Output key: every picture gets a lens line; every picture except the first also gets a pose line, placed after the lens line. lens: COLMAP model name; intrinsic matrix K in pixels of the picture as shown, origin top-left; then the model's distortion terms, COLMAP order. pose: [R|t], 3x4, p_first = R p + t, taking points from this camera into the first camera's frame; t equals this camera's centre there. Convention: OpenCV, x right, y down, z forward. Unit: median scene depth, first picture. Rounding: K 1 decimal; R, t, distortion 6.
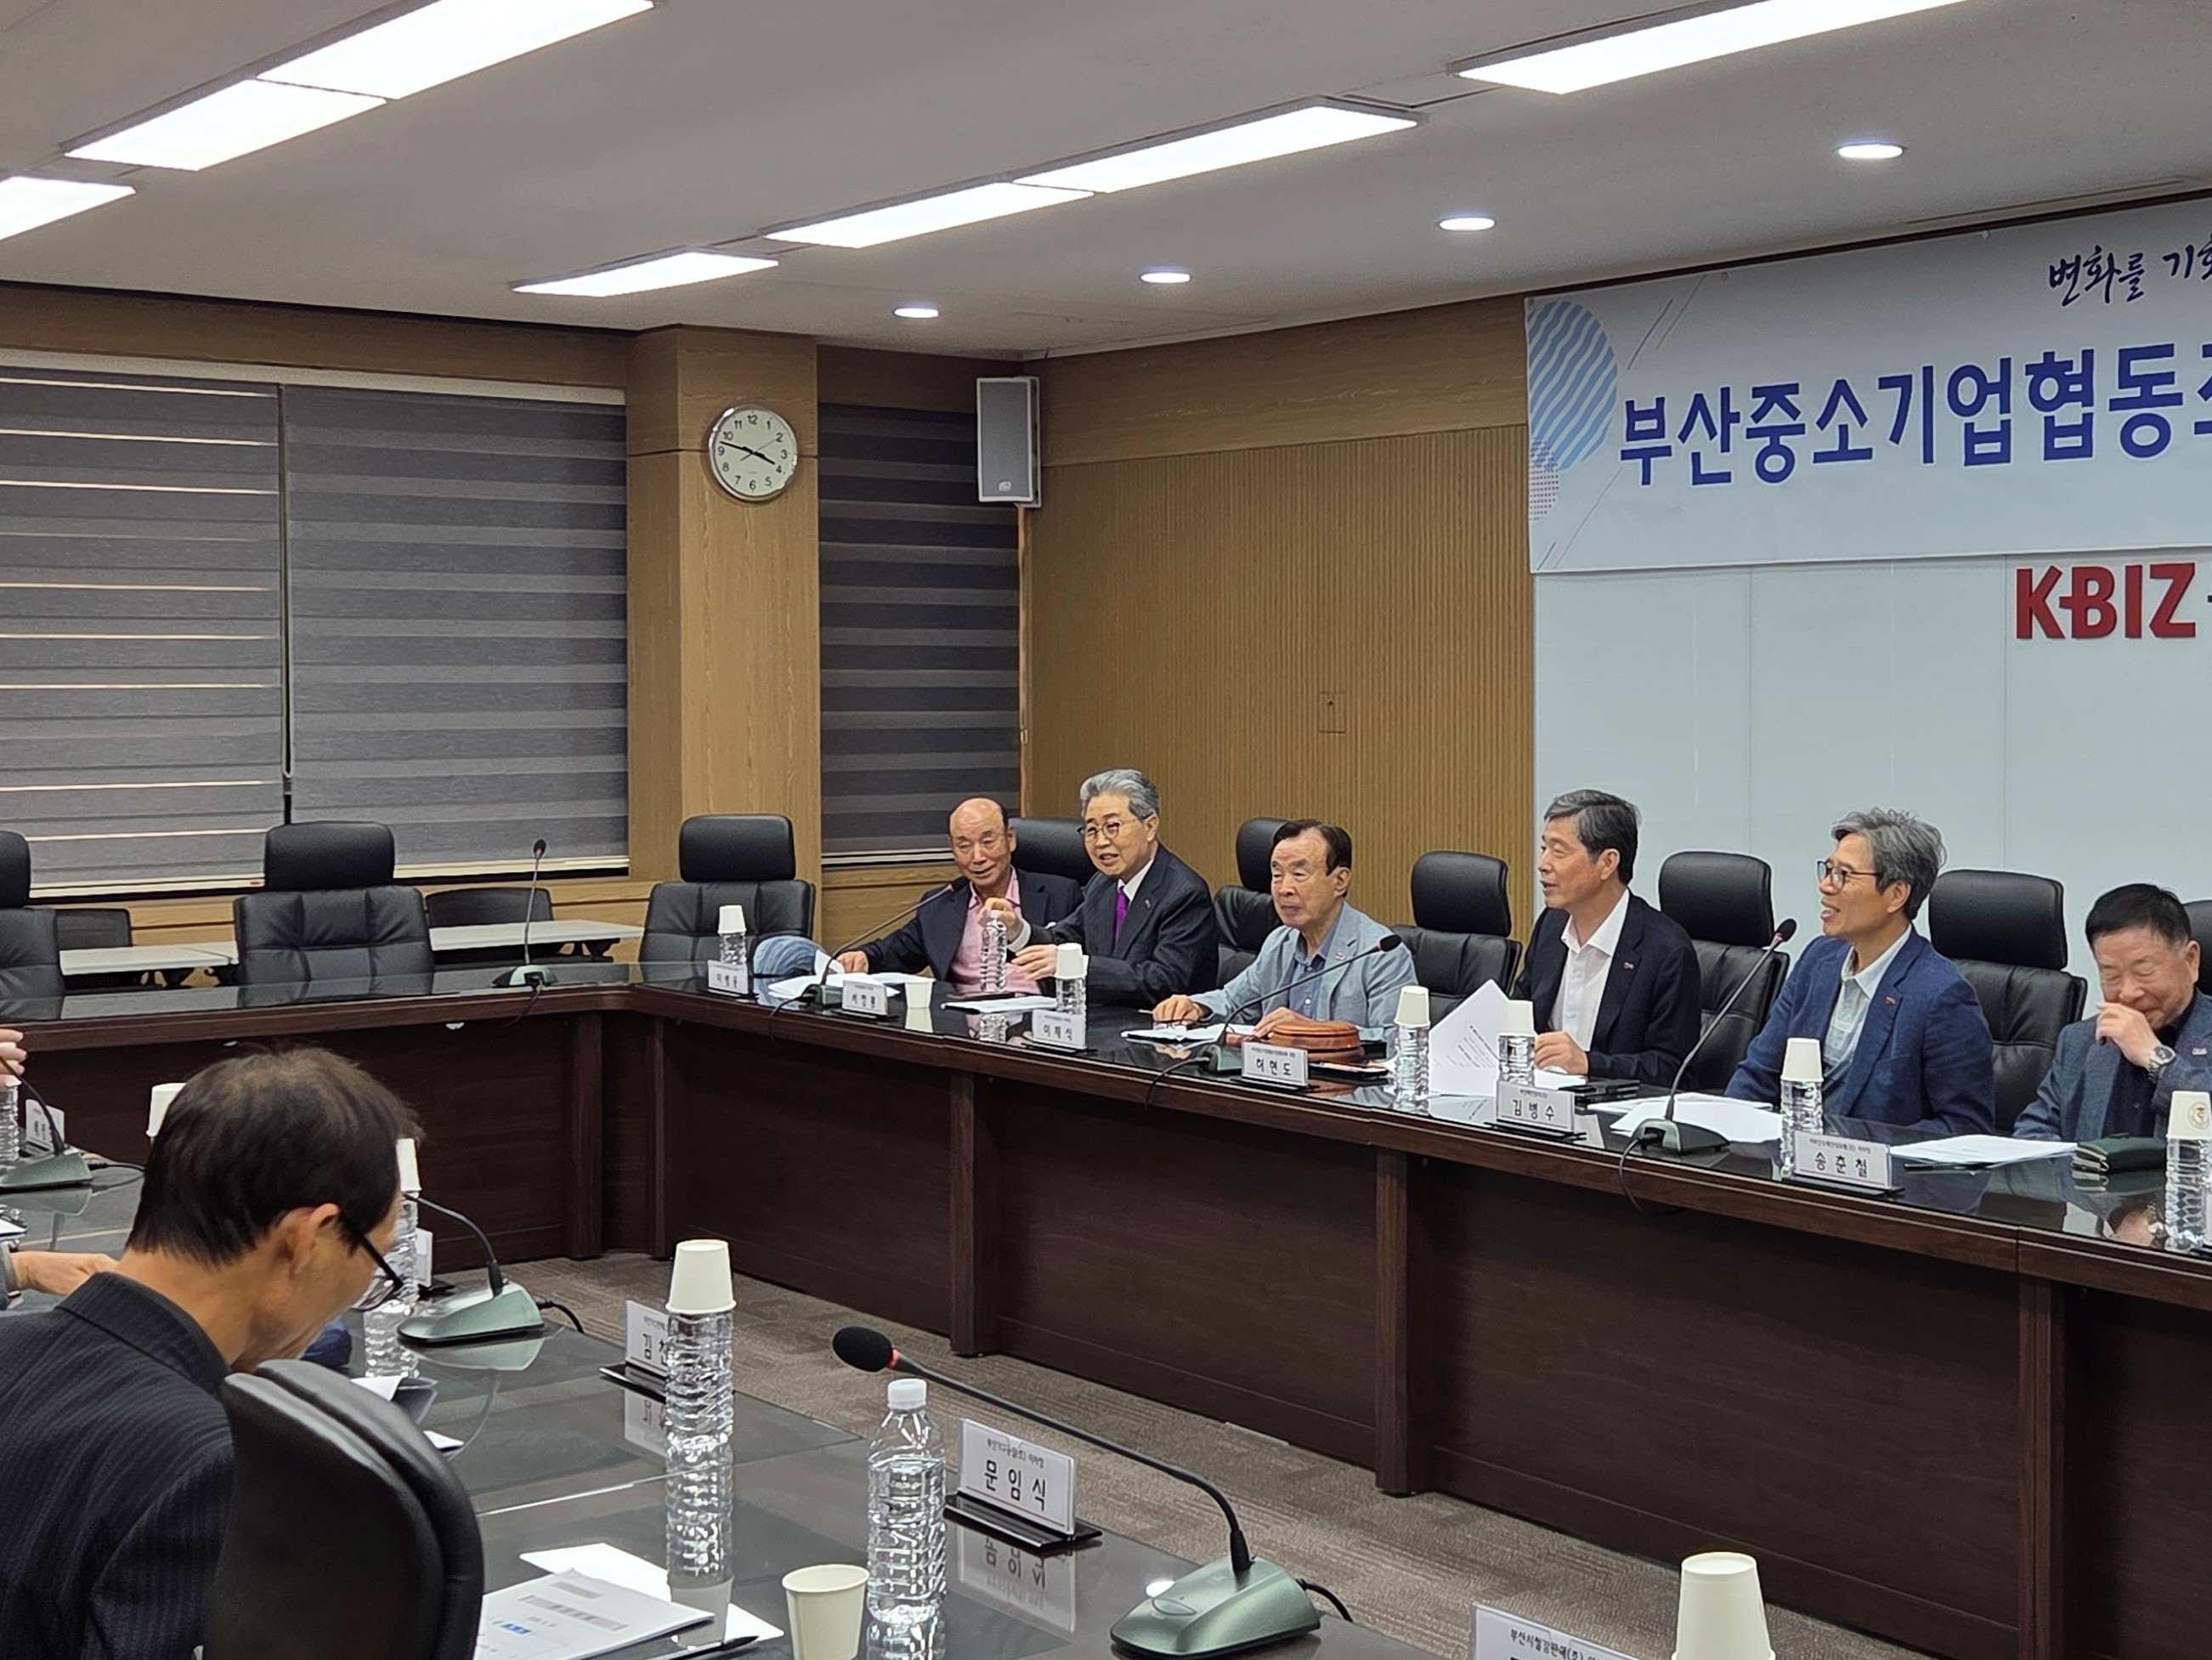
lens RADIAL K [[2915.7, 0, 1105.4], [0, 2915.7, 819.0], [0, 0, 1]] dist [0.006710, 0.000000]
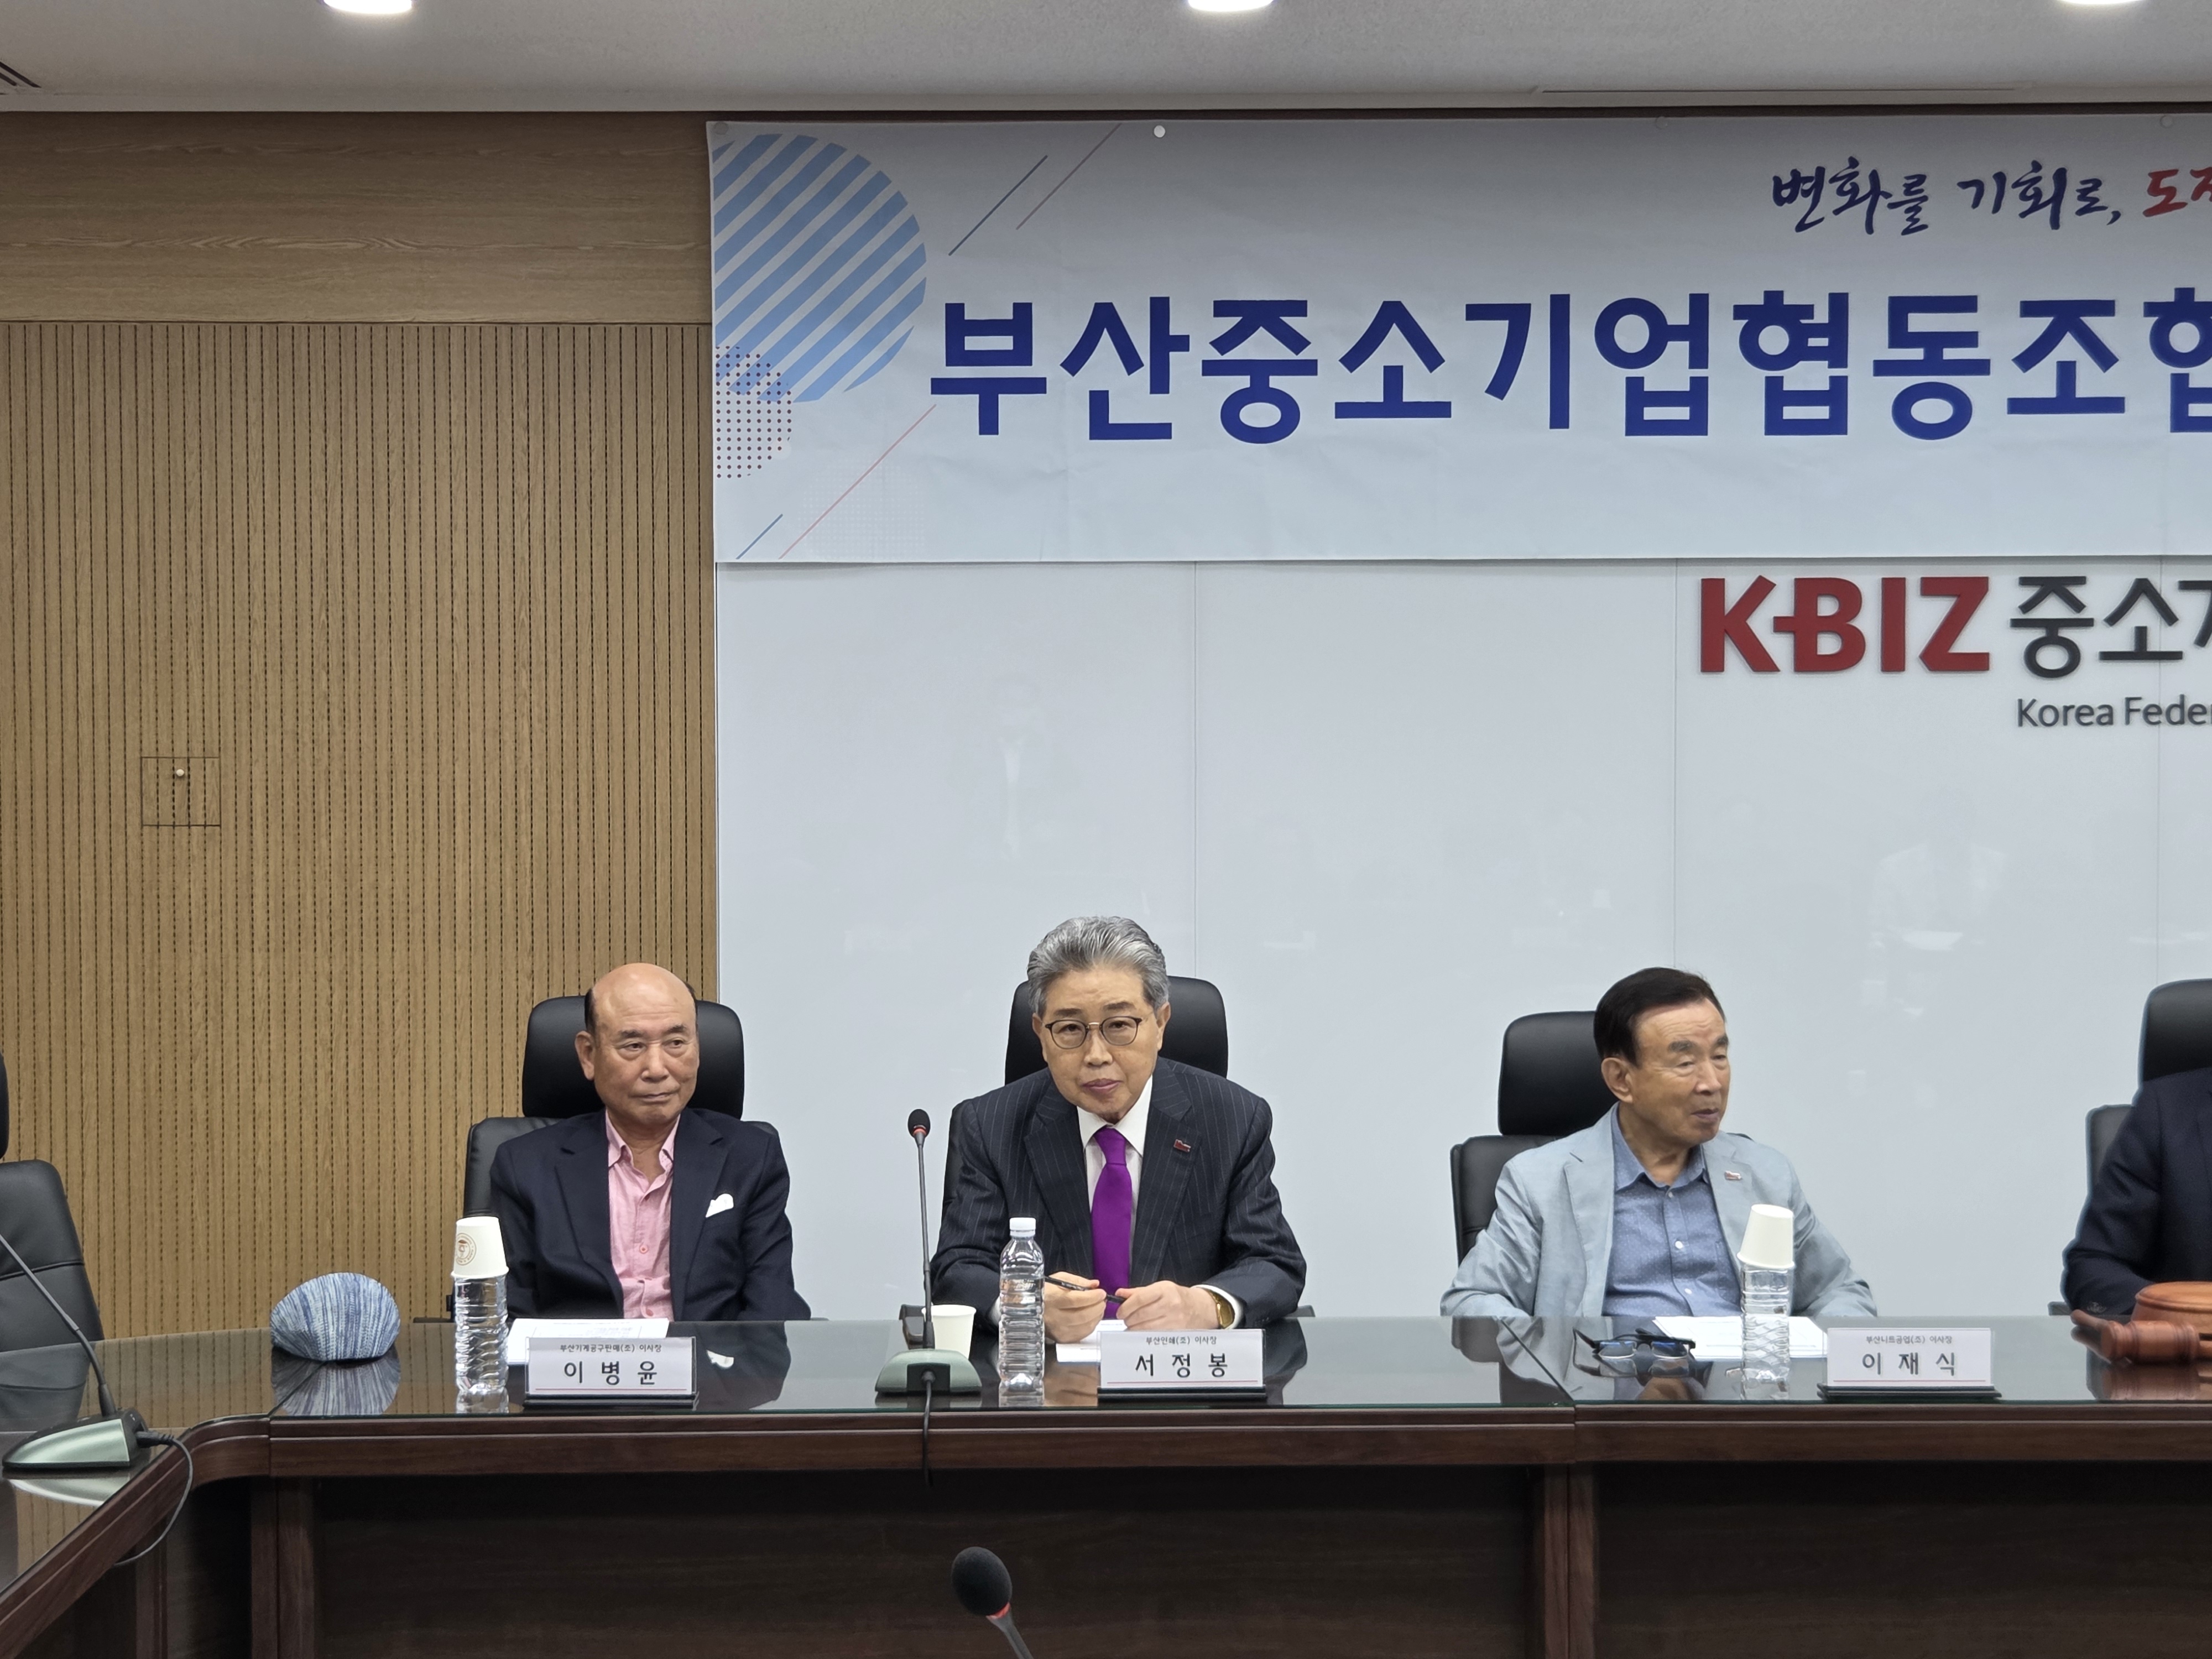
lens RADIAL K [[3504.0, 0, 1106.1], [0, 3504.0, 843.0], [0, 0, 1]] dist [0.049536, 0.000000]
pose [[0.601126, -0.022019, 0.798851, -0.496744], [0.042580, 0.999083, -0.004503, -0.020775], [-0.798019, 0.036722, 0.601513, 0.586186]]
